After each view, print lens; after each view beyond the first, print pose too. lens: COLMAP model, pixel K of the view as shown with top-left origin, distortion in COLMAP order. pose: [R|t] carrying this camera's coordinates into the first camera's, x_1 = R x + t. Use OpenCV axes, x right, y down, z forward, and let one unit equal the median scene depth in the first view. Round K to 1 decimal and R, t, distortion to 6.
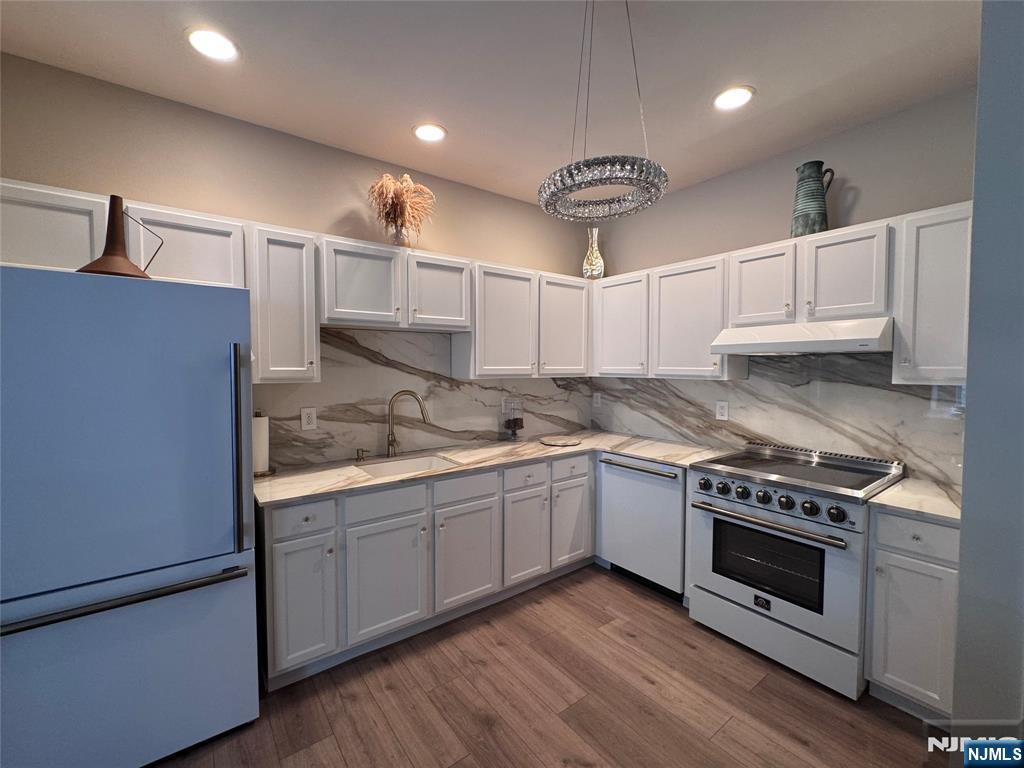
lens RADIAL K [[434.6, 0, 510.6], [0, 434.6, 383.8], [0, 0, 1]] dist [-0.002222, -0.000074]
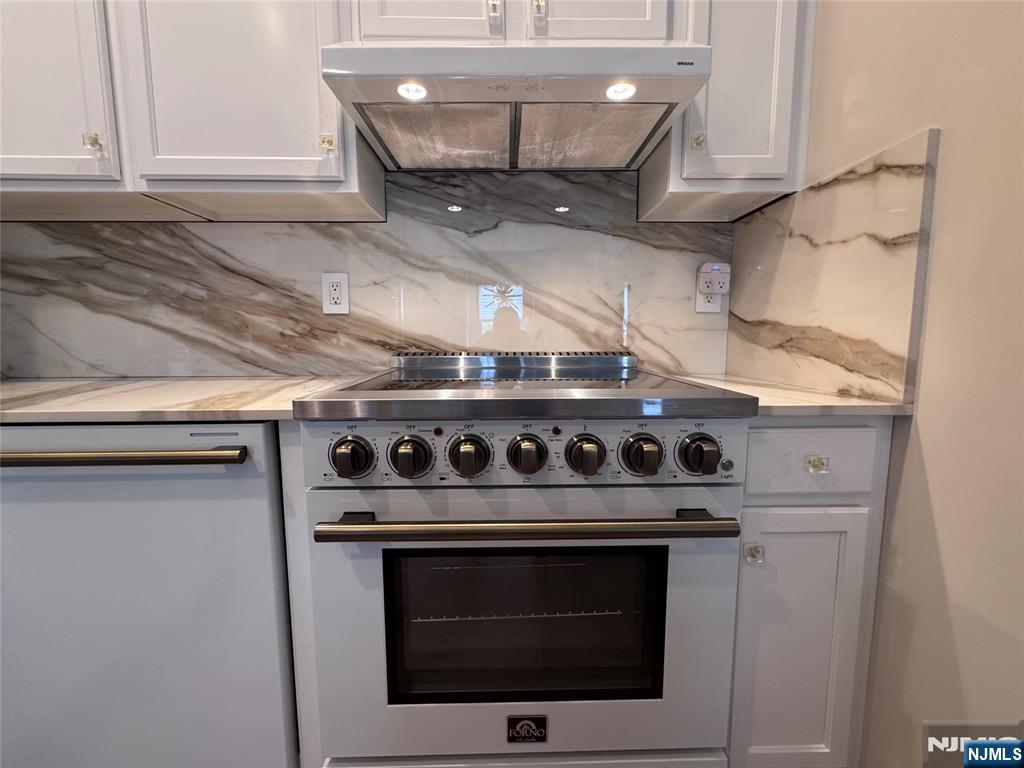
lens RADIAL K [[434.6, 0, 510.6], [0, 434.6, 383.8], [0, 0, 1]] dist [-0.002222, -0.000074]
pose [[0.580180, -0.092590, 0.809208, 0.241112], [0.038363, 0.995521, 0.086403, 0.141275], [-0.813584, -0.019085, 0.581134, 0.656284]]
